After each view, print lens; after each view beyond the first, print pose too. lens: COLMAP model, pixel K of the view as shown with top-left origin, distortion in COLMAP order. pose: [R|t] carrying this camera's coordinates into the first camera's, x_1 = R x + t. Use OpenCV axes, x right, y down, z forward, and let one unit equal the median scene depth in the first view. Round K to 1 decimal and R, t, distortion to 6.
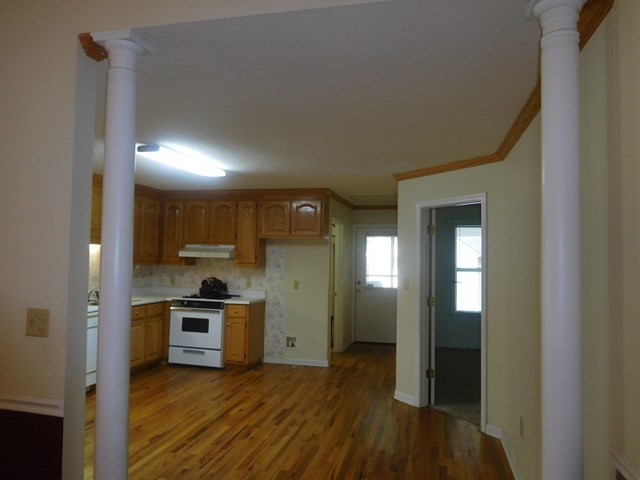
lens RADIAL K [[479.1, 0, 319.2], [0, 479.1, 240.2], [0, 0, 1]] dist [-0.029693, 0.013813]
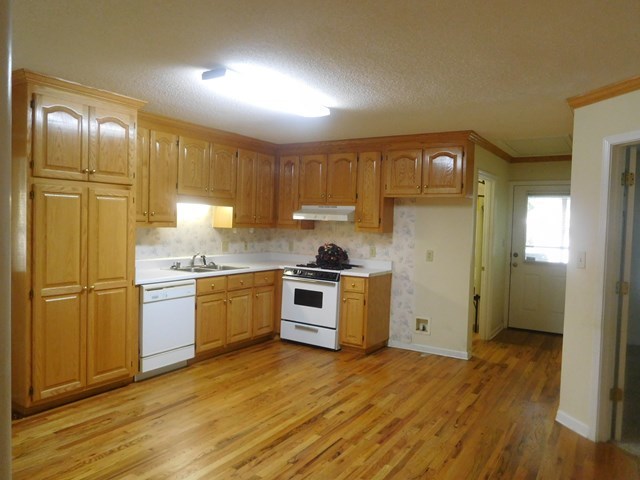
lens RADIAL K [[479.1, 0, 319.7], [0, 479.1, 241.7], [0, 0, 1]] dist [-0.029693, 0.013813]
pose [[0.948254, 0.023407, -0.316649, 0.034265], [-0.001027, 0.997500, 0.070662, 0.014722], [0.317512, -0.066681, 0.945907, 0.199347]]
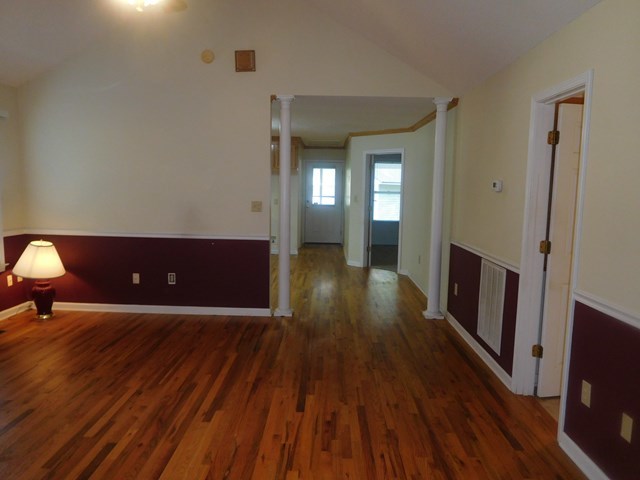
lens RADIAL K [[479.1, 0, 316.8], [0, 479.1, 240.6], [0, 0, 1]] dist [-0.029693, 0.013813]
pose [[0.977891, -0.020318, 0.208125, -0.254846], [-0.011715, 0.988382, 0.151536, -0.015107], [-0.208786, -0.150624, 0.966292, -0.526230]]
